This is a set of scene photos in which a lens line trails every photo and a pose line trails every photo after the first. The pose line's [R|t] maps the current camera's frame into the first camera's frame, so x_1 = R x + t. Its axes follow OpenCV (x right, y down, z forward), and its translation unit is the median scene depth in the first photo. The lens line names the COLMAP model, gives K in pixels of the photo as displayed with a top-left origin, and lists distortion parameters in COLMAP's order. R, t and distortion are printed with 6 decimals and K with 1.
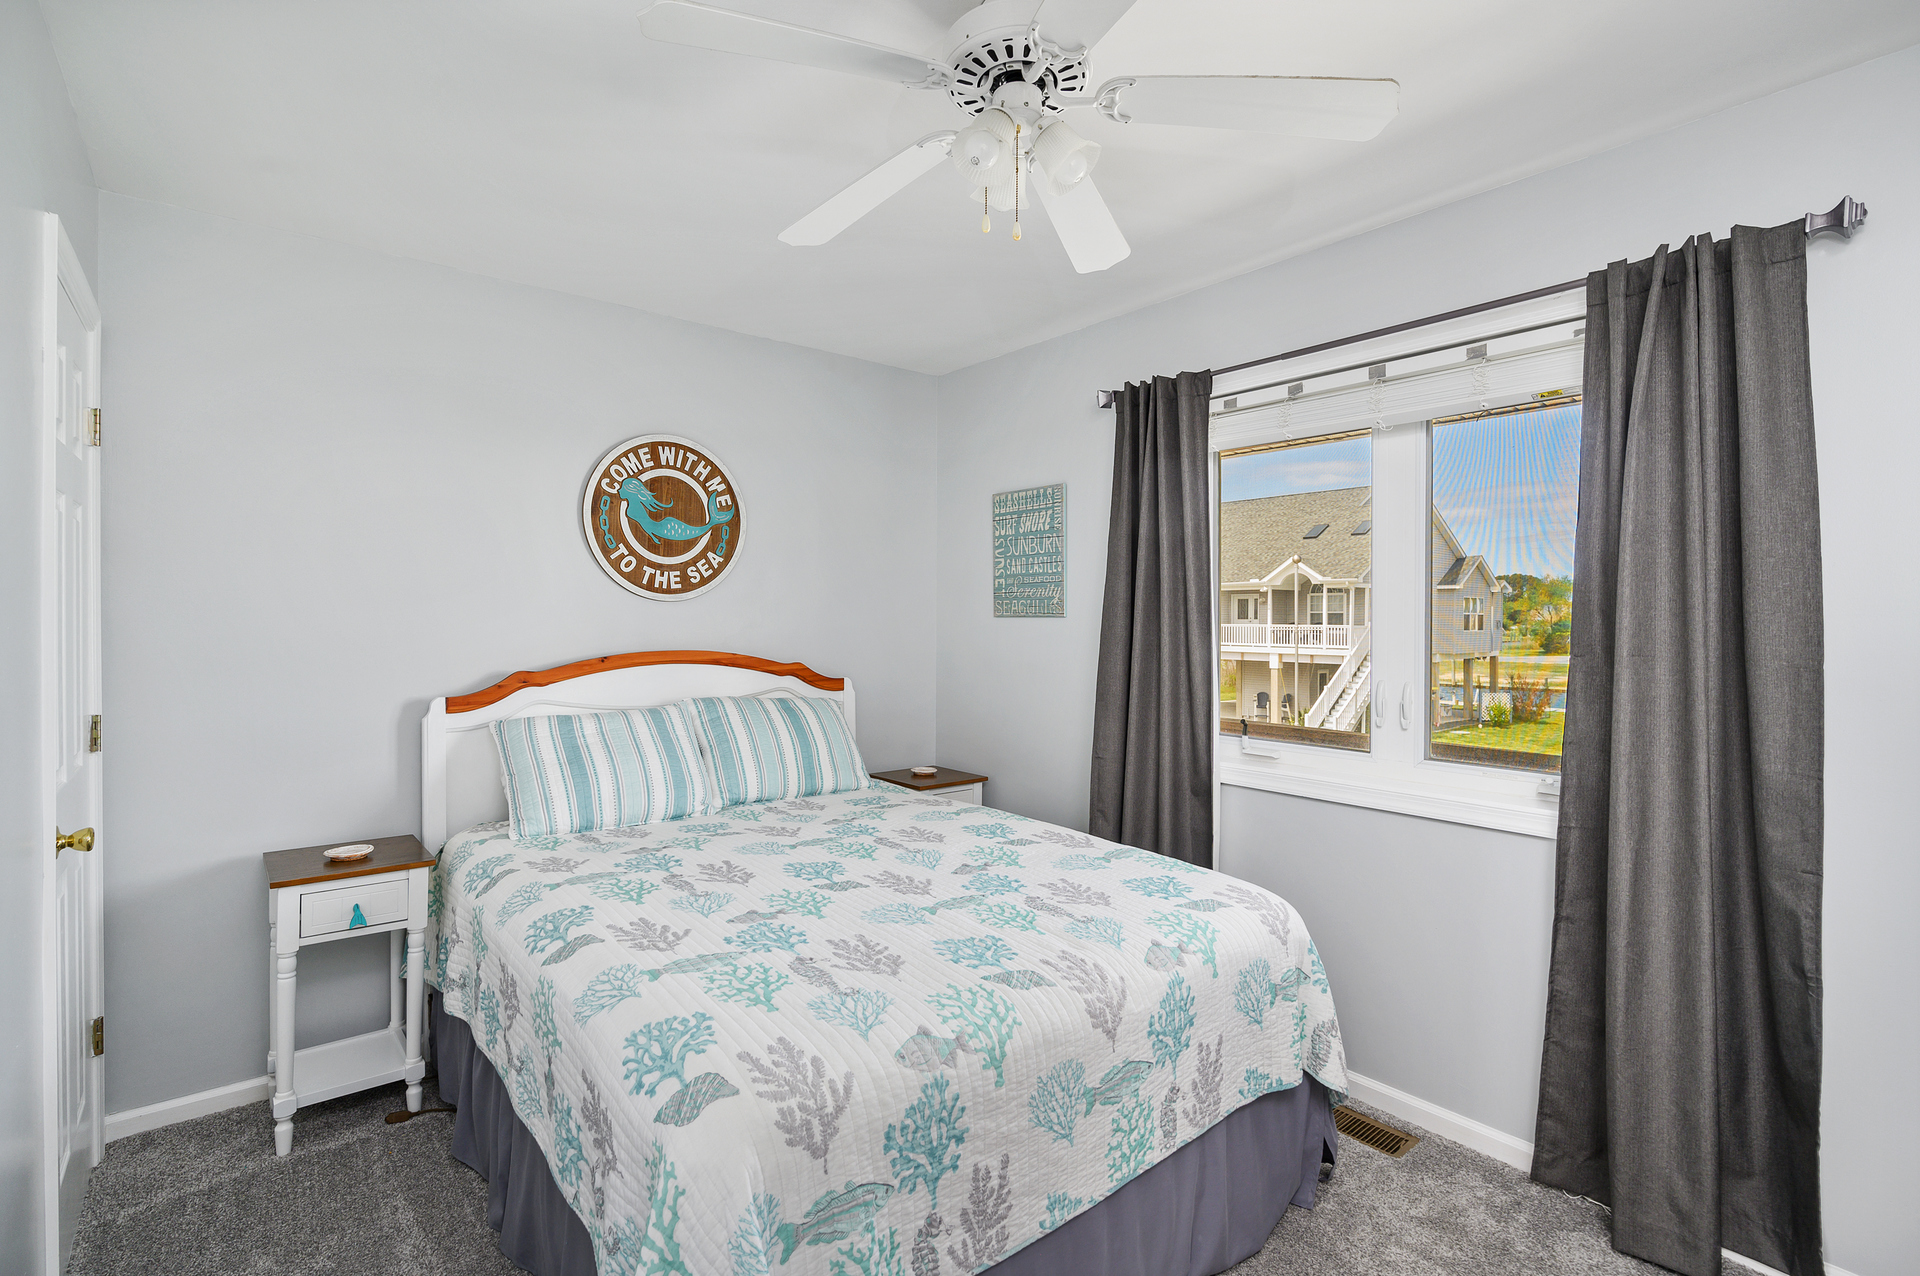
lens RADIAL K [[867.3, 0, 961.8], [0, 867.3, 619.1], [0, 0, 1]] dist [-0.012115, 0.000134]
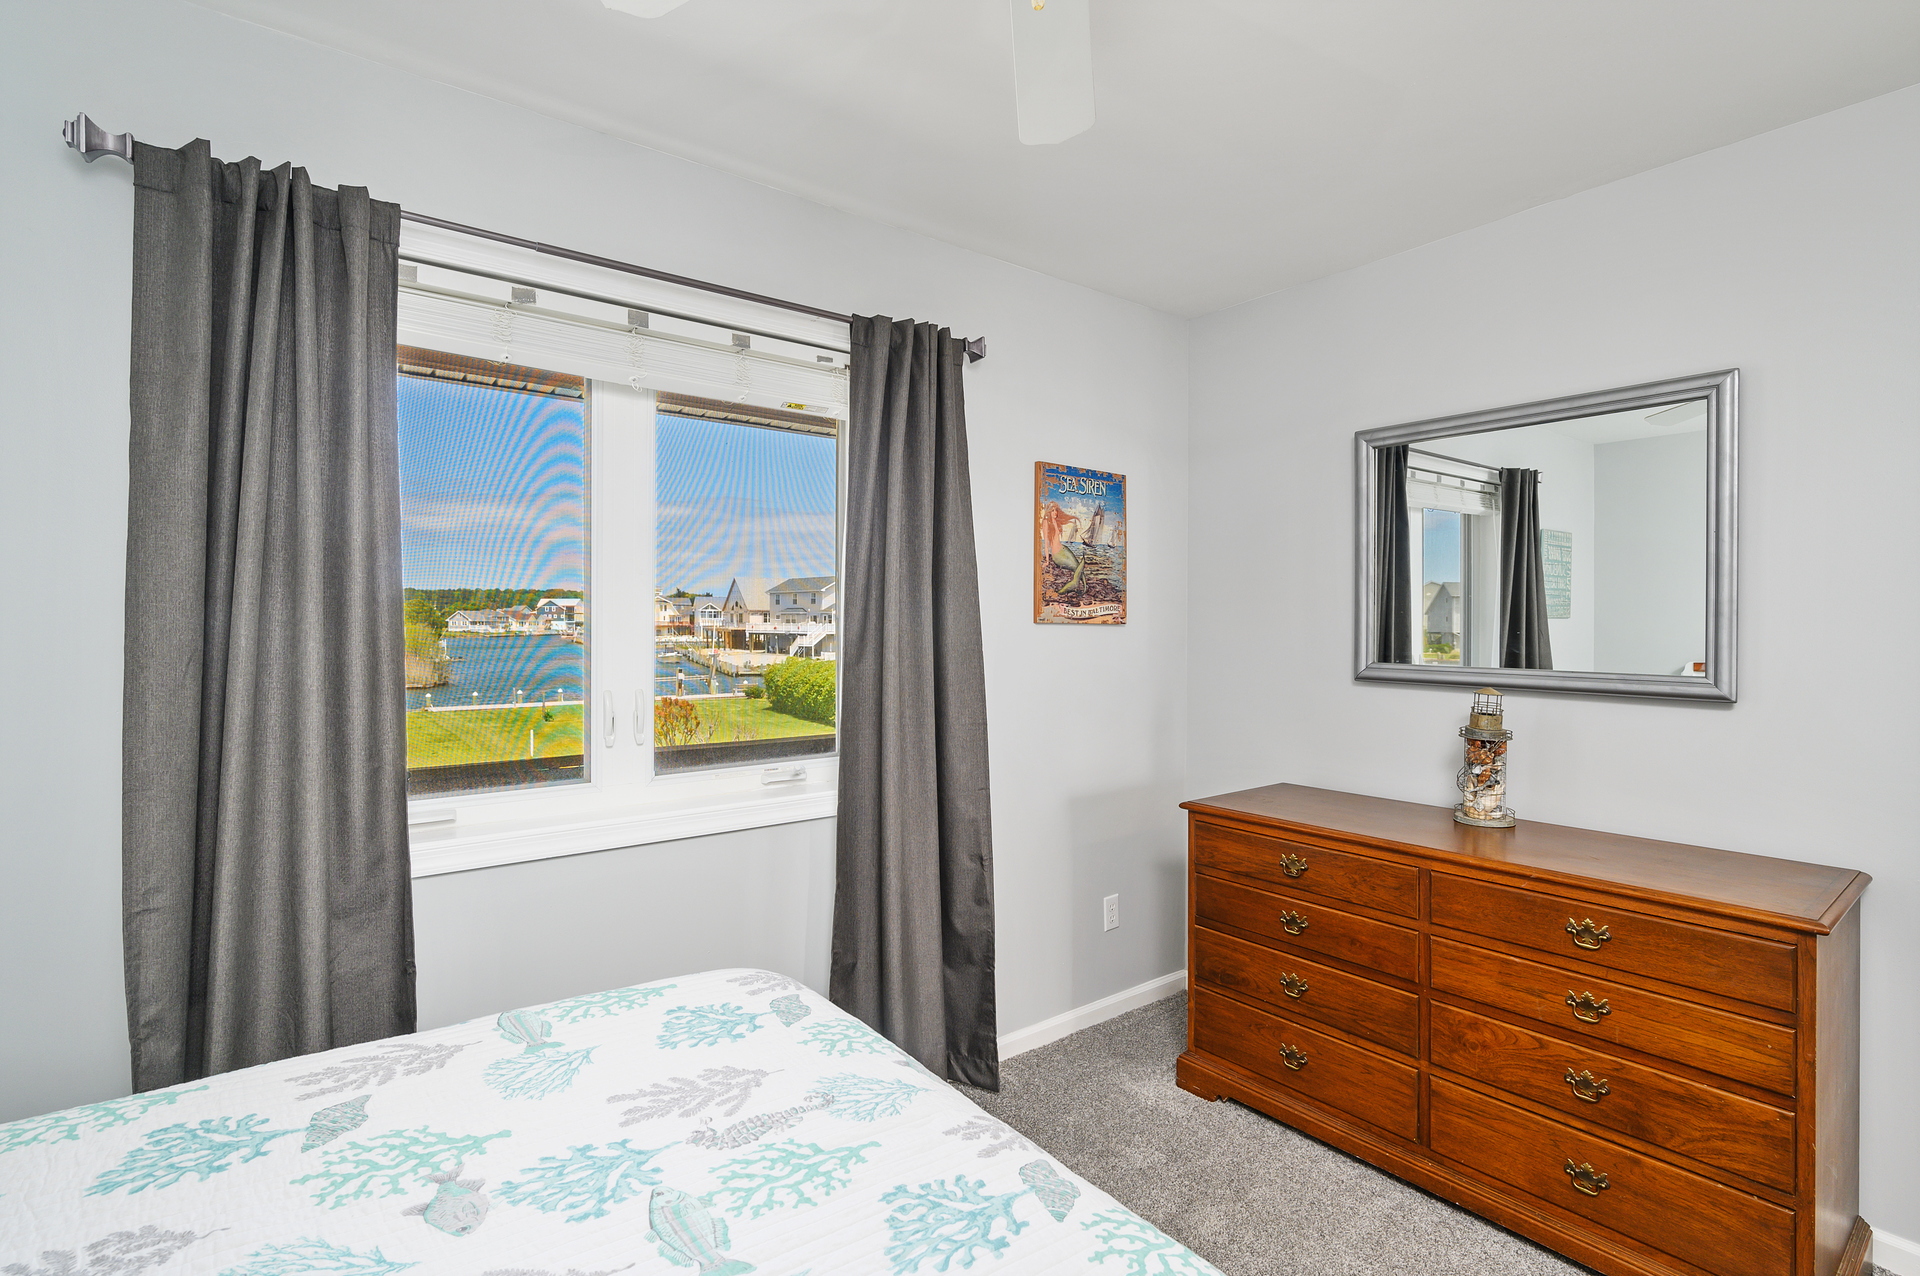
lens RADIAL K [[915.1, 0, 961.3], [0, 915.1, 572.9], [0, 0, 1]] dist [-0.000042, 0.000077]
pose [[0.033693, 0.050419, 0.998160, -0.430500], [0.002259, 0.998720, -0.050523, 0.007406], [-0.999430, 0.003957, 0.033536, 0.730170]]
